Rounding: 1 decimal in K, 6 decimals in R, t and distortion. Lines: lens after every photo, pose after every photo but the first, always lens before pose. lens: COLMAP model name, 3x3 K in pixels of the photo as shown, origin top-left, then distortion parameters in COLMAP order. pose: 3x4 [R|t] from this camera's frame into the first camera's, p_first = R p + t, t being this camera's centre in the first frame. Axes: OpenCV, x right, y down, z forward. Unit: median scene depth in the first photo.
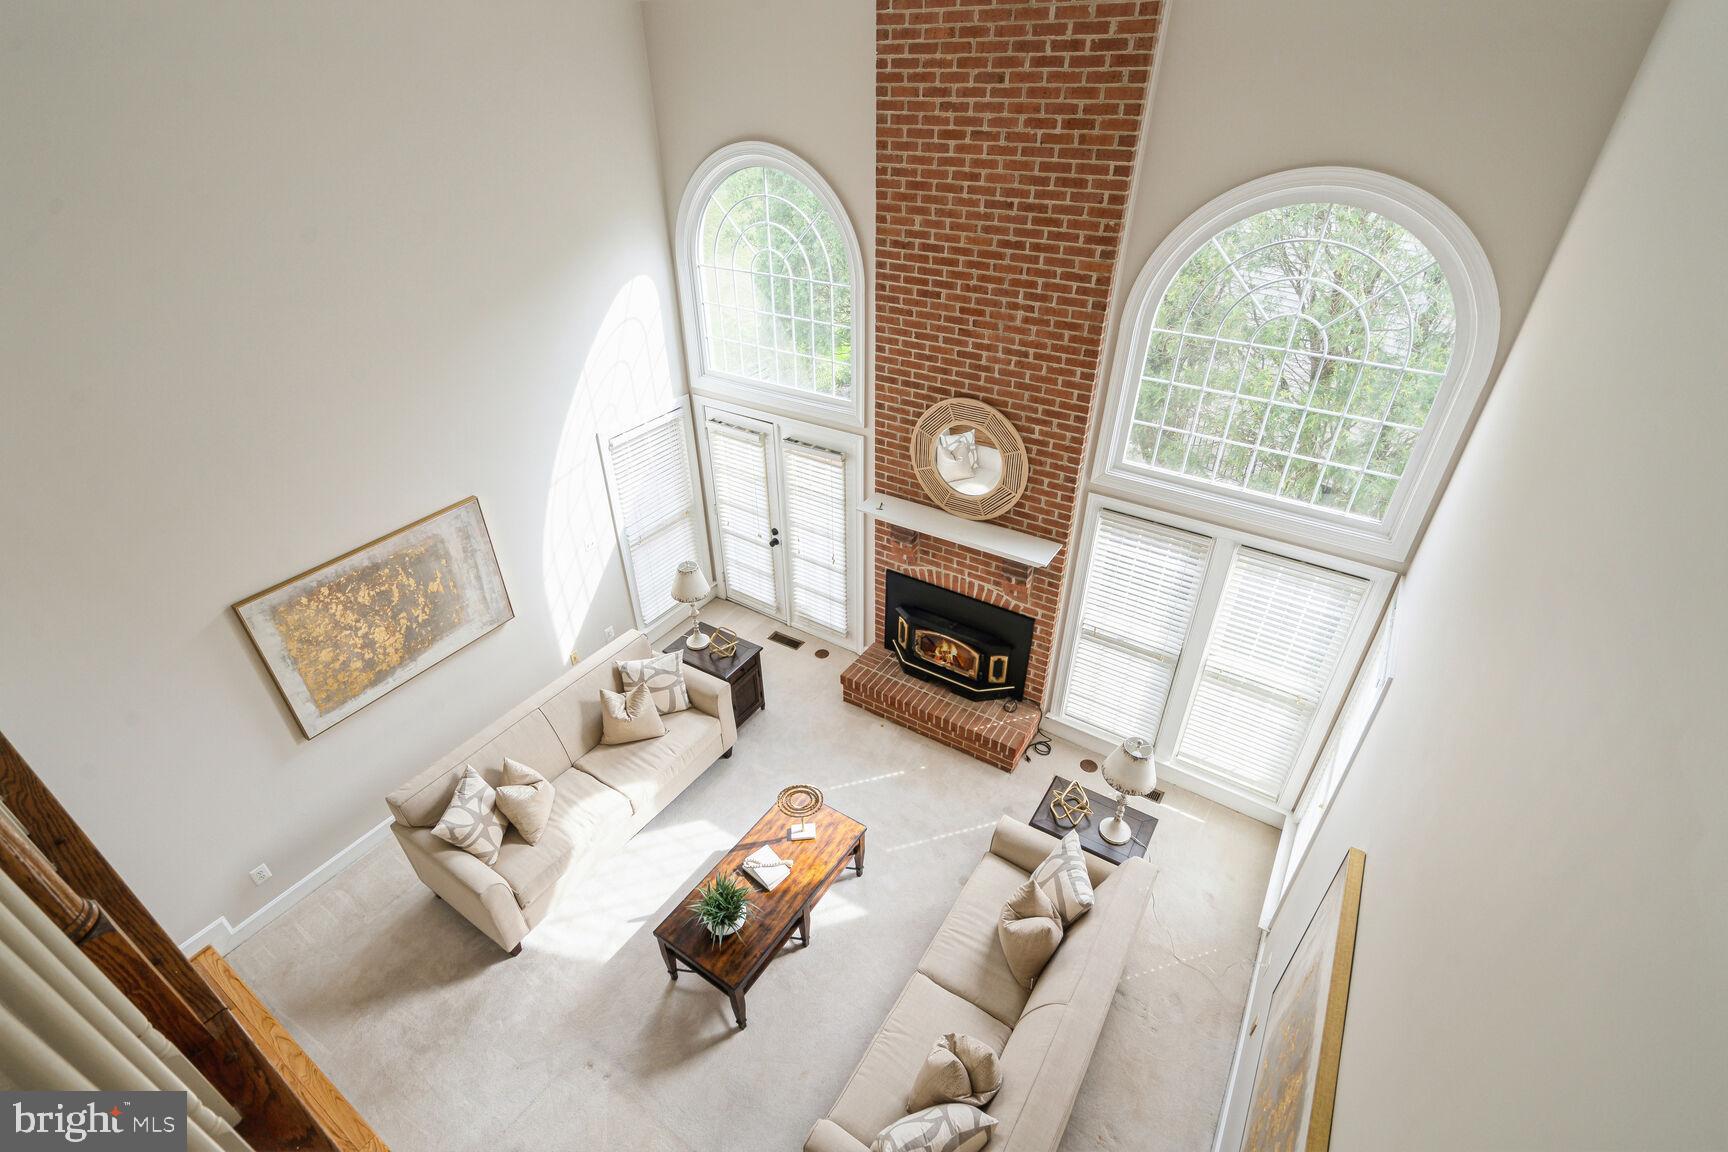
lens RADIAL K [[775.4, 0, 863.8], [0, 775.4, 577.8], [0, 0, 1]] dist [-0.000227, 0.000078]
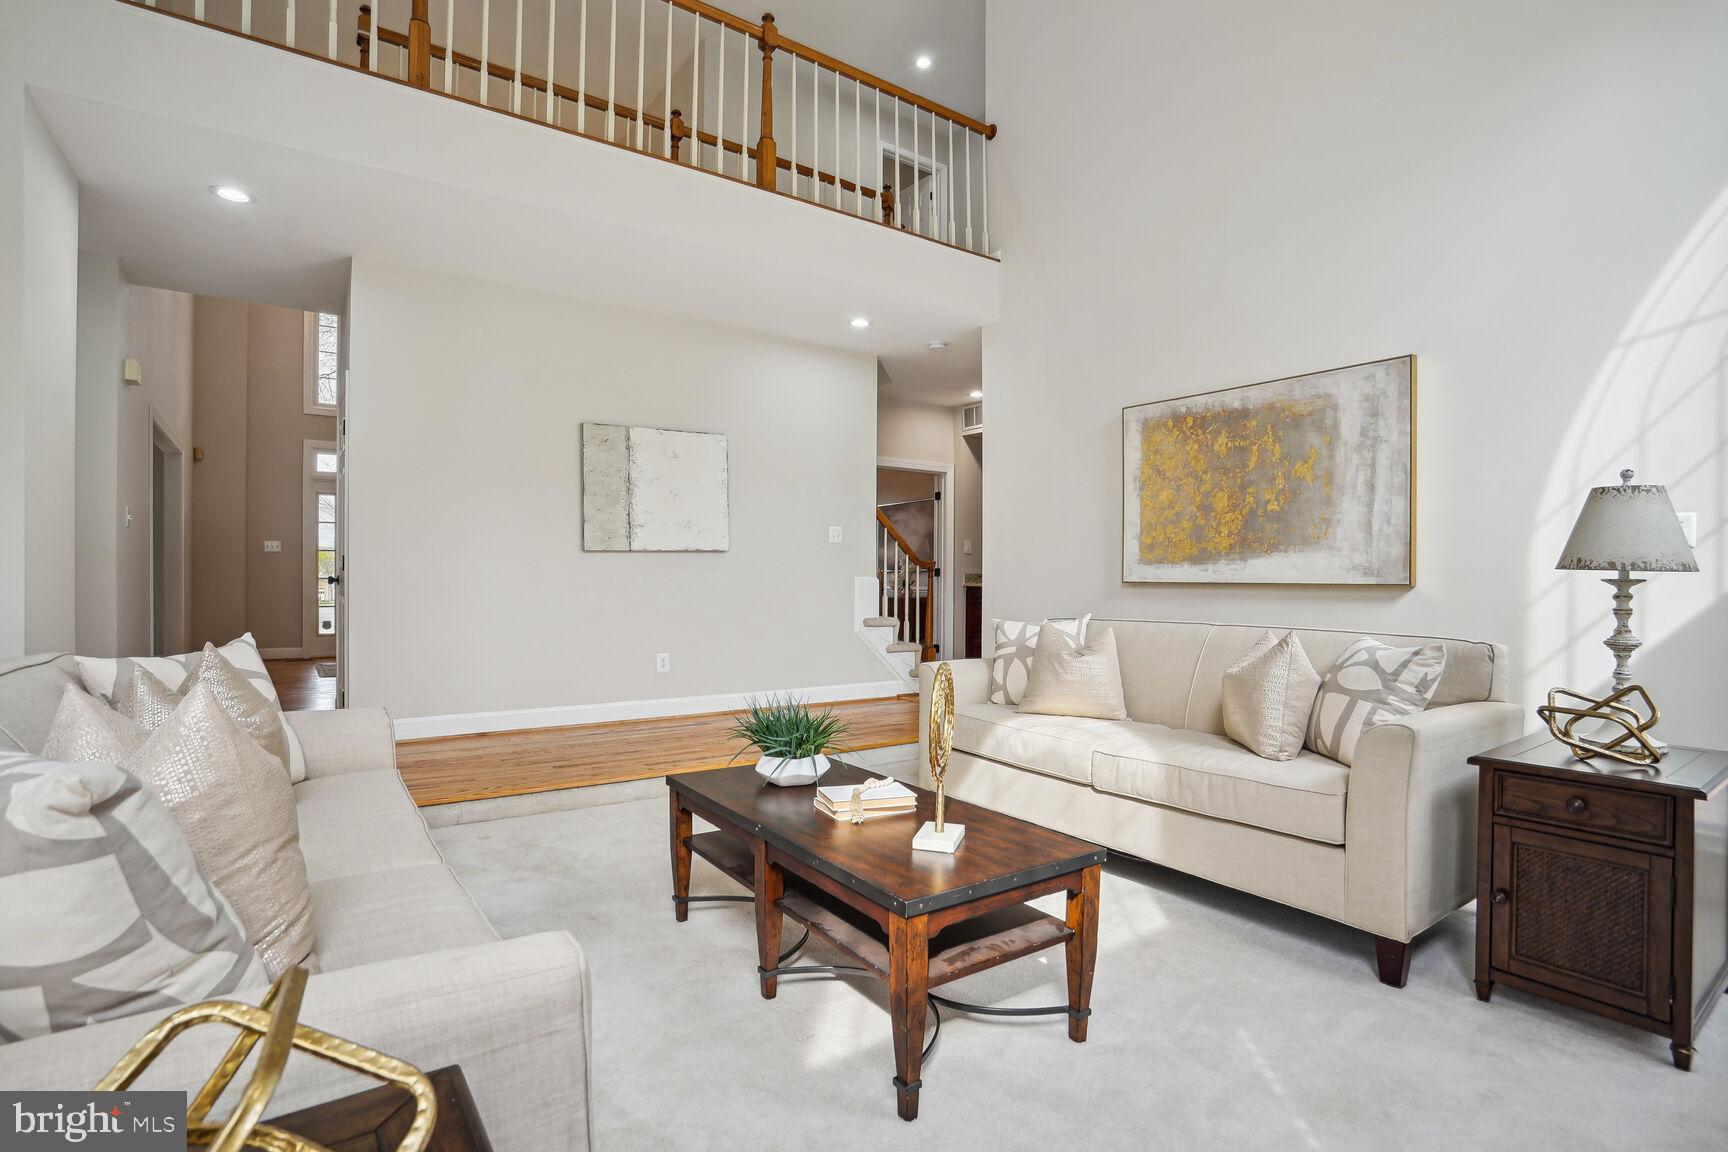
lens RADIAL K [[830.0, 0, 864.1], [0, 830.0, 576.8], [0, 0, 1]] dist [-0.022250, 0.000334]
pose [[-0.382692, -0.000914, -0.923875, 0.364796], [-0.515414, 0.830131, 0.212676, 0.167638], [0.766743, 0.557568, -0.318156, 1.181807]]
